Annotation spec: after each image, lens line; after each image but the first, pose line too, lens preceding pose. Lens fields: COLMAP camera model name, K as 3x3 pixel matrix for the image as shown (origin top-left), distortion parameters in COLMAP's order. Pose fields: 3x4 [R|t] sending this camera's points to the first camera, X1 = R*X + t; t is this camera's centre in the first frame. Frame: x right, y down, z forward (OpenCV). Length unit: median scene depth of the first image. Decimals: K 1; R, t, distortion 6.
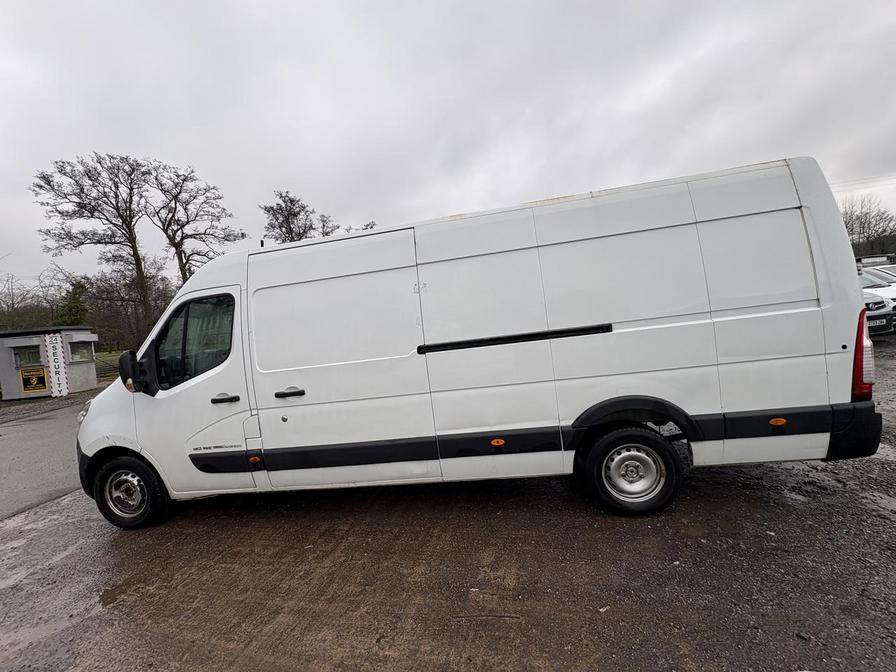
lens RADIAL K [[356.8, 0, 447.9], [0, 356.8, 337.4], [0, 0, 1]] dist [-0.003050, 0.000694]
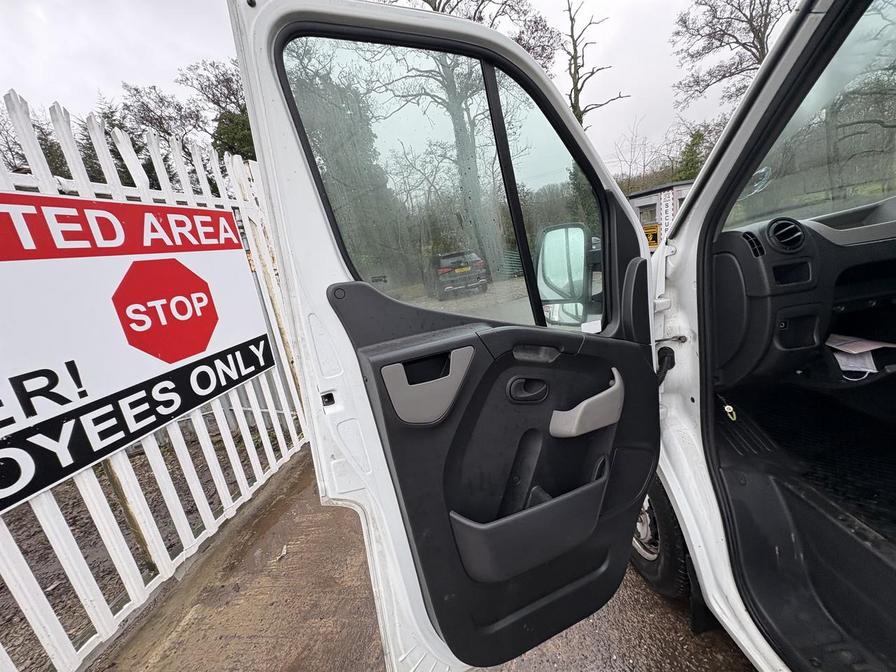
lens RADIAL K [[356.8, 0, 446.2], [0, 356.8, 337.6], [0, 0, 1]] dist [-0.003050, 0.000694]
pose [[0.178245, 0.294603, -0.938849, -0.078073], [0.093877, 0.944685, 0.314257, 0.004172], [0.979498, -0.144151, 0.140729, 0.102722]]
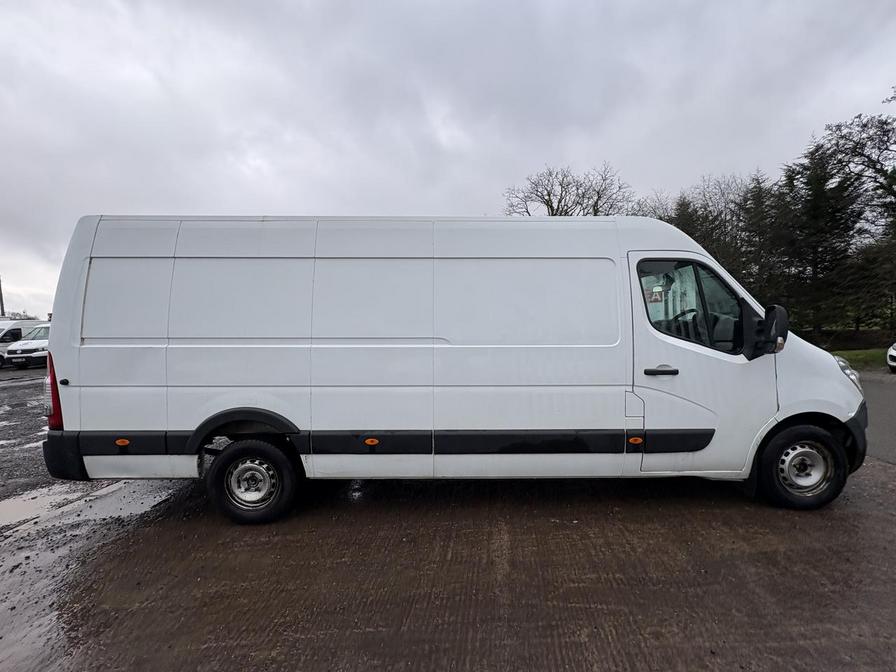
lens RADIAL K [[356.8, 0, 445.3], [0, 356.8, 338.5], [0, 0, 1]] dist [-0.003050, 0.000694]
pose [[-0.981947, 0.130765, -0.136675, 0.025877], [0.116580, 0.987388, 0.107122, -0.018552], [0.148958, 0.089254, -0.984807, 0.355997]]
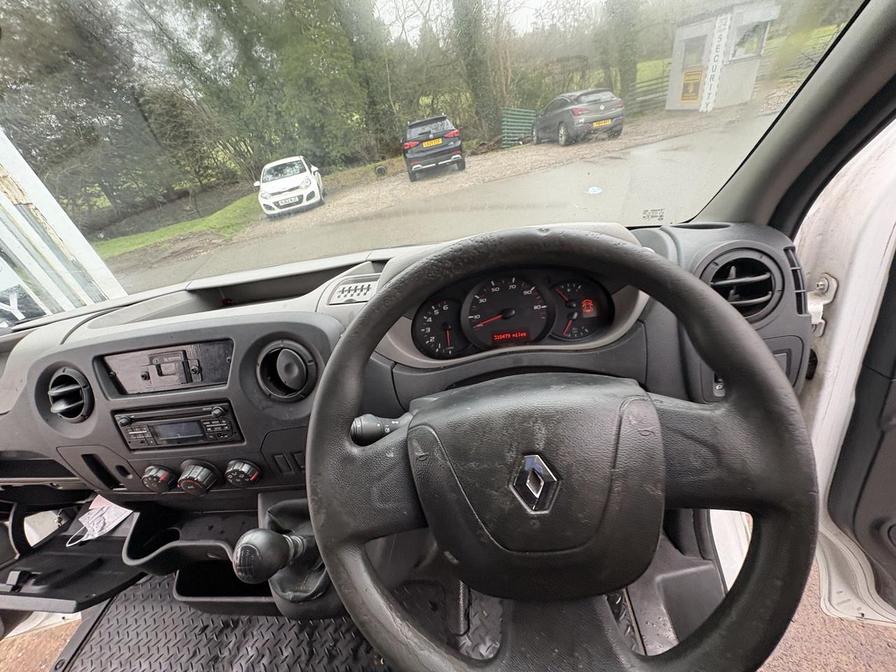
lens RADIAL K [[356.8, 0, 448.3], [0, 356.8, 339.2], [0, 0, 1]] dist [-0.003050, 0.000694]
pose [[0.080449, 0.614495, -0.784808, -0.091019], [0.119180, 0.775781, 0.619644, -0.007924], [0.989608, -0.143384, -0.010825, 0.212287]]
